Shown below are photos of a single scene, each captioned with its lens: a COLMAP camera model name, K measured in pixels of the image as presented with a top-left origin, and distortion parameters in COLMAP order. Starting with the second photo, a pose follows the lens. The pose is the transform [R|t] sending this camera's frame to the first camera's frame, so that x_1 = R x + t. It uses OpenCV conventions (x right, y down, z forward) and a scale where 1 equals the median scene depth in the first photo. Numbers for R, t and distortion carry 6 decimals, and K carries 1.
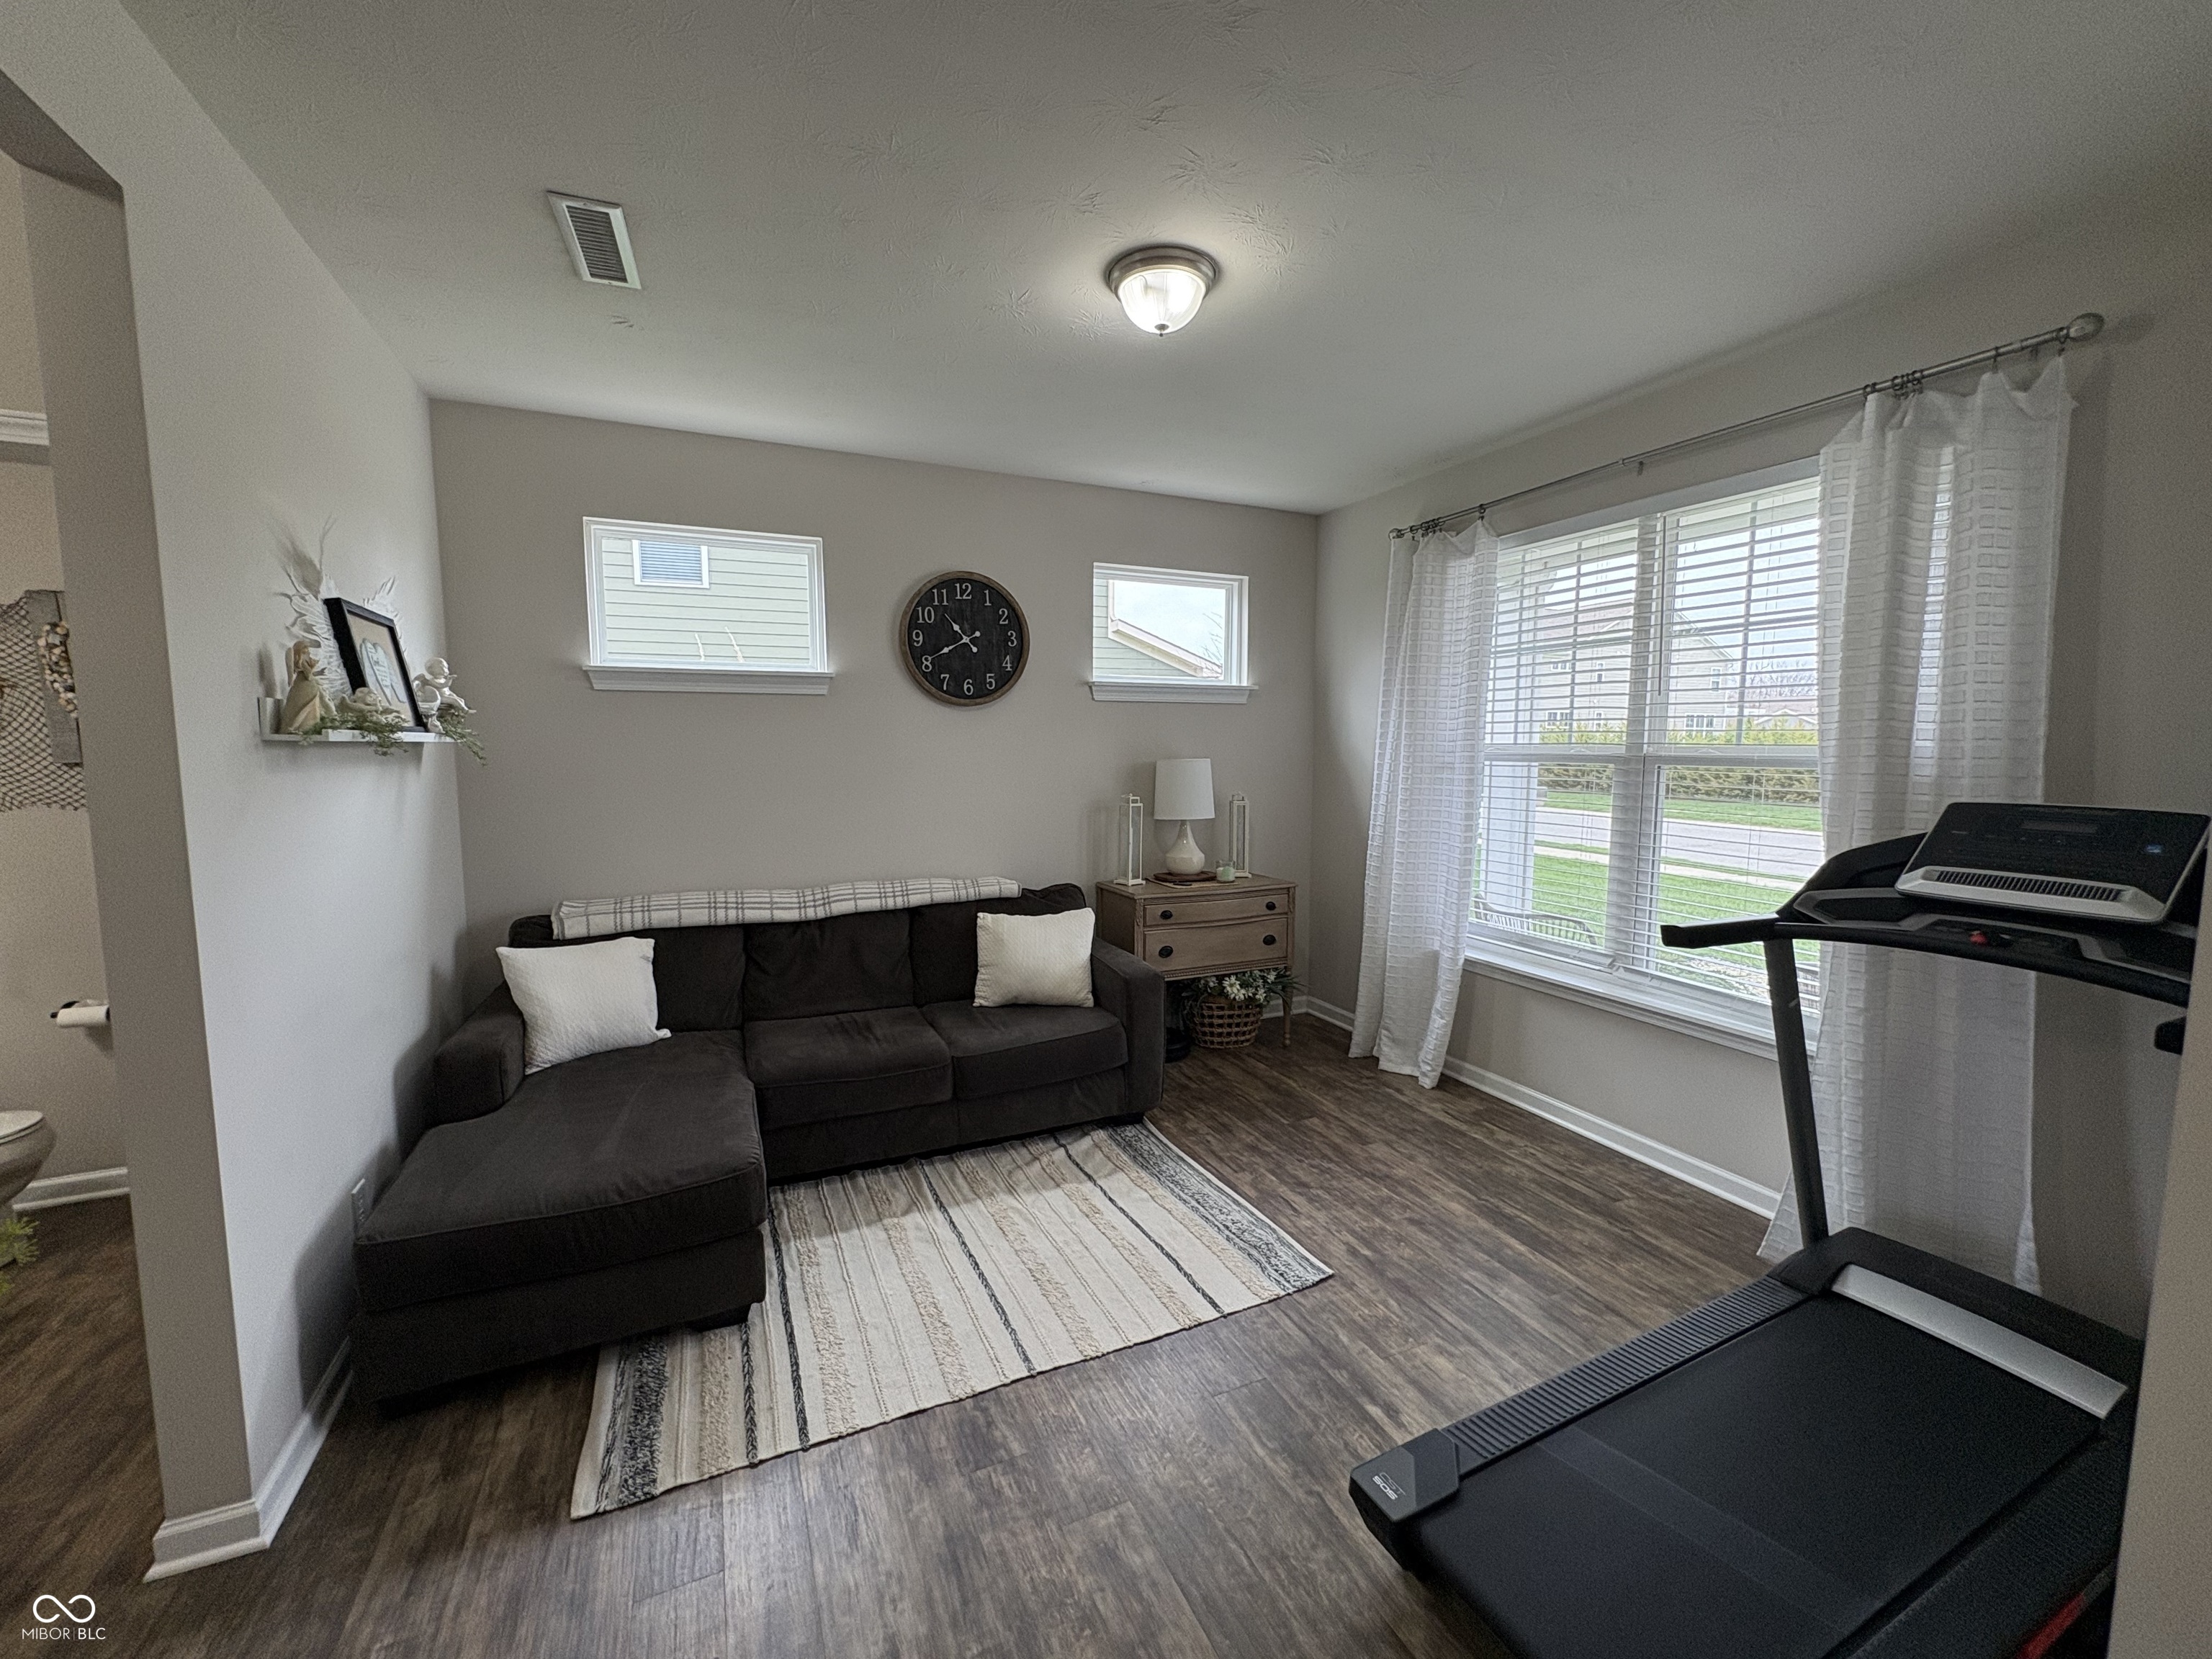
lens RADIAL K [[882.4, 0, 1105.1], [0, 882.4, 826.5], [0, 0, 1]] dist [0.000294, -0.000105]
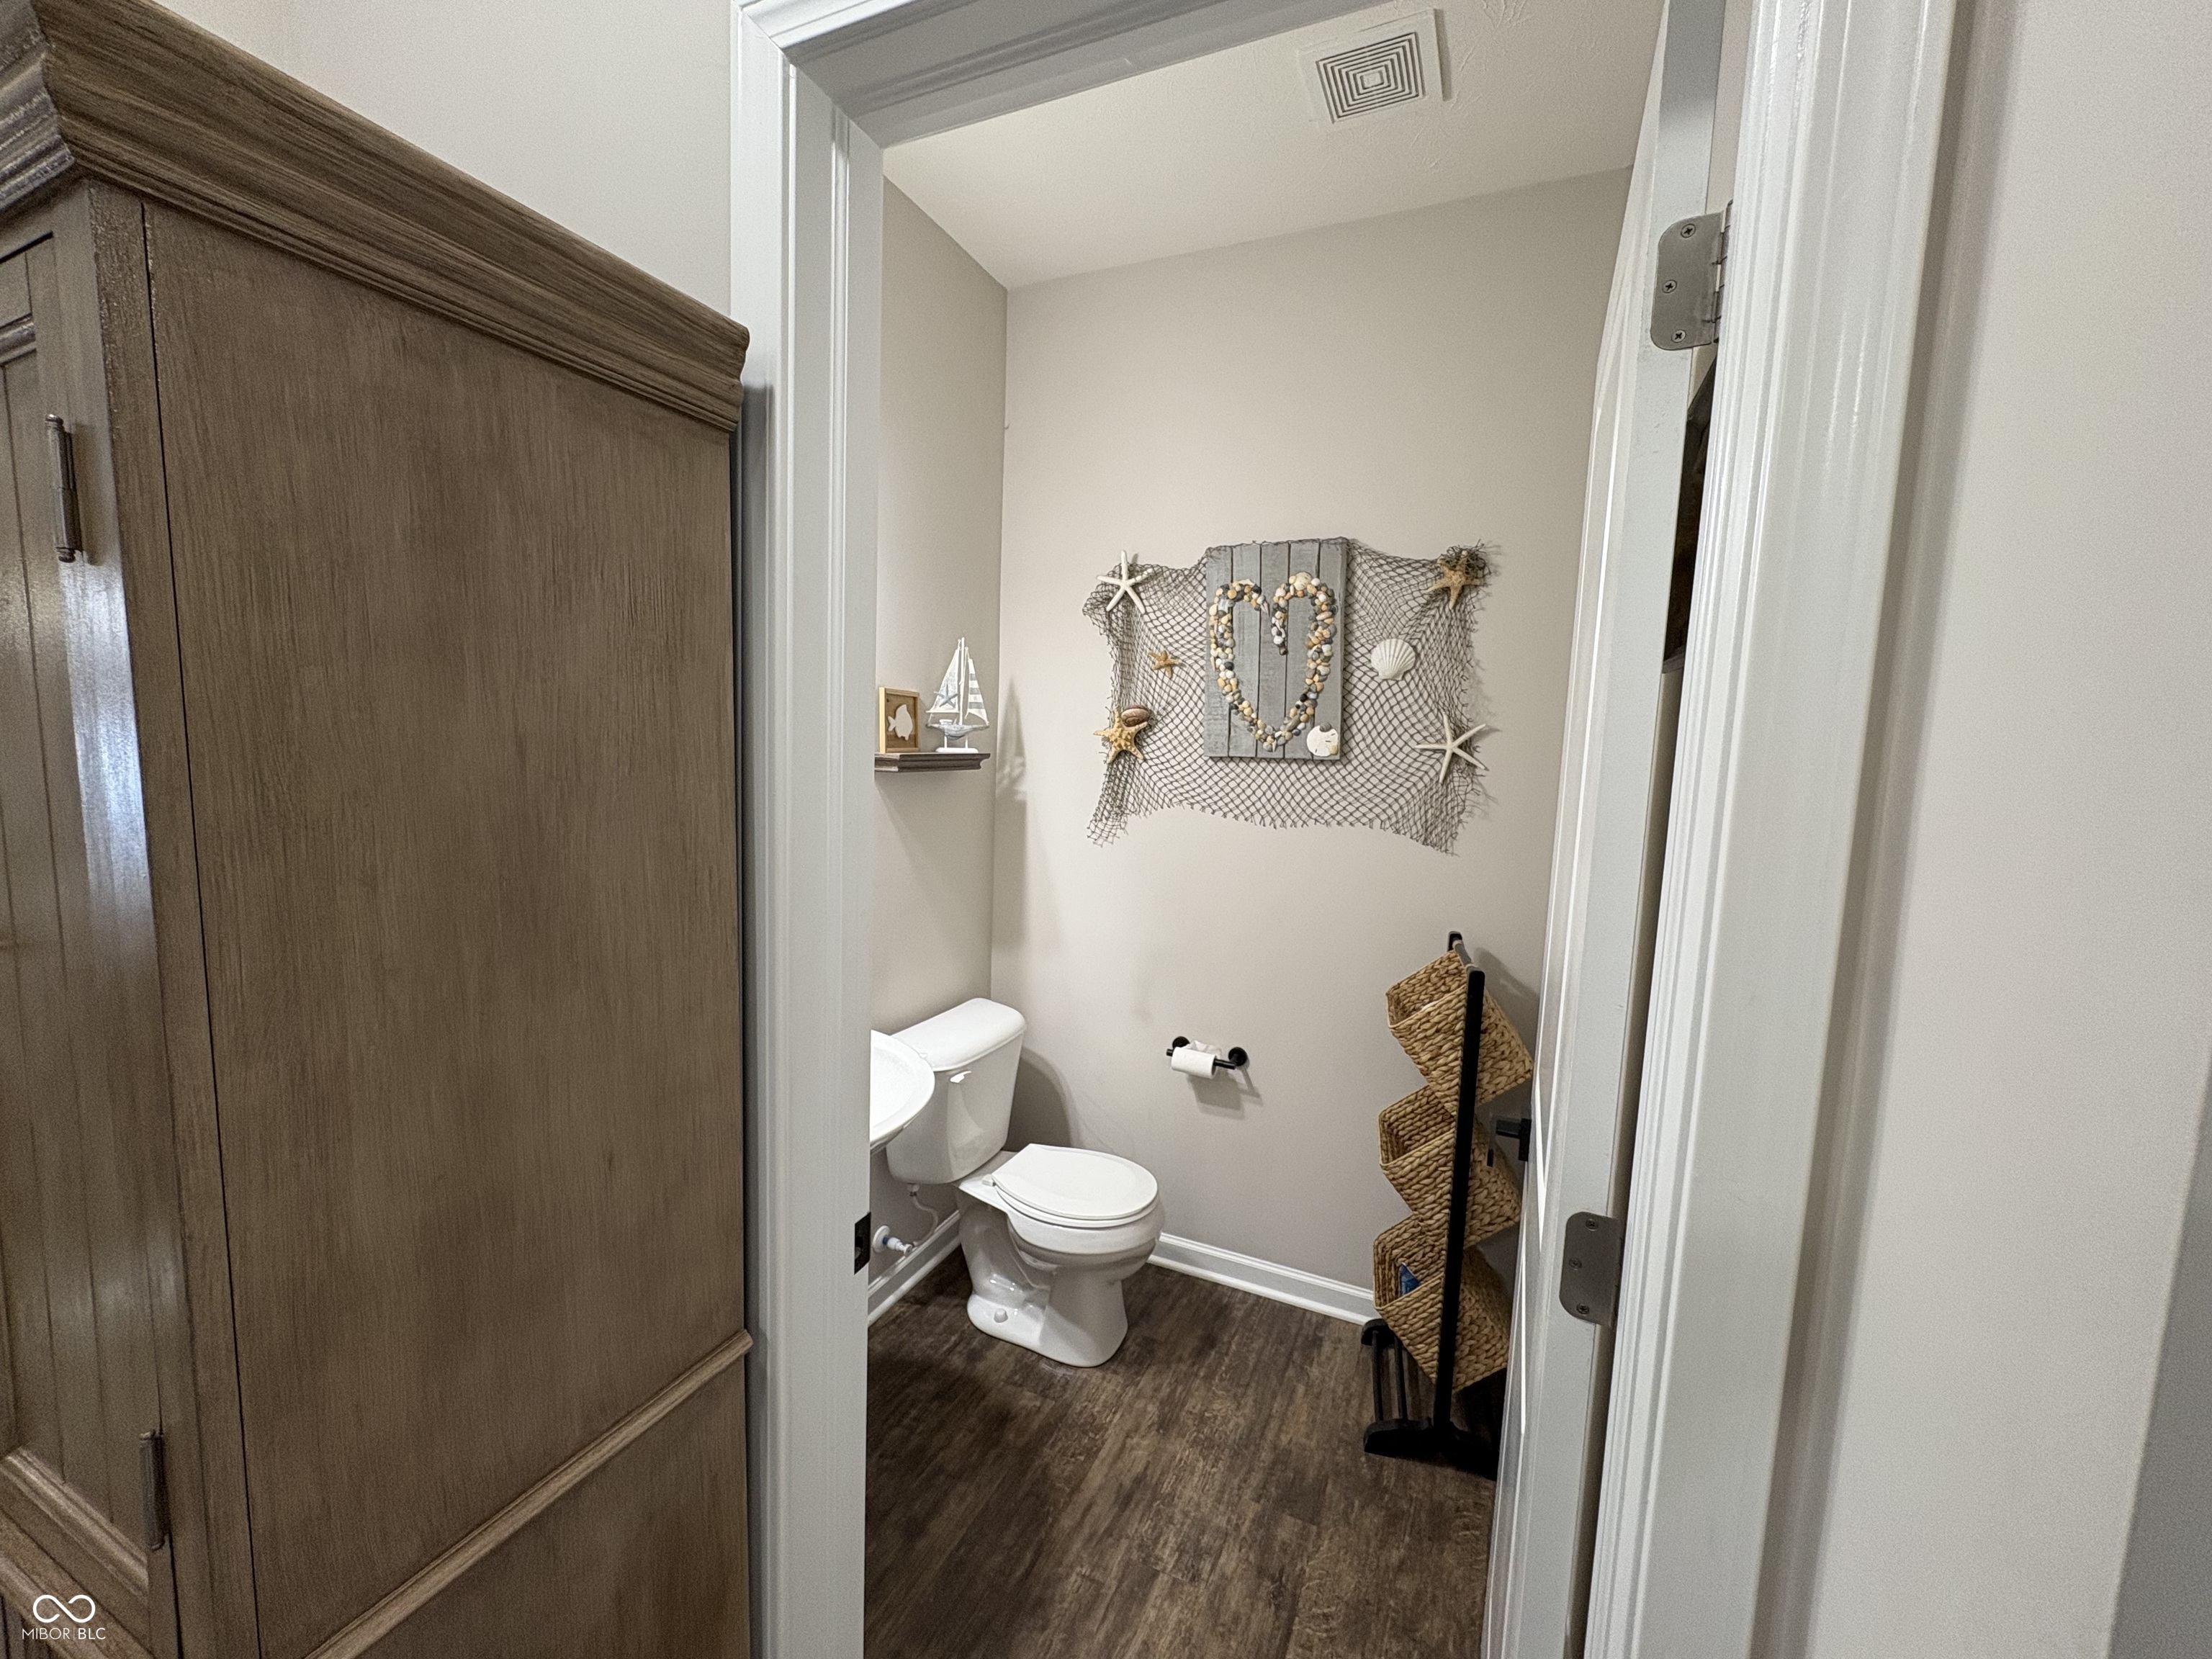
lens RADIAL K [[882.4, 0, 1102.3], [0, 882.4, 830.3], [0, 0, 1]] dist [0.000294, -0.000105]
pose [[0.653140, 0.103061, -0.750191, -0.626132], [-0.107744, 0.993263, 0.042649, -0.027824], [0.749533, 0.052972, 0.659844, 0.384871]]
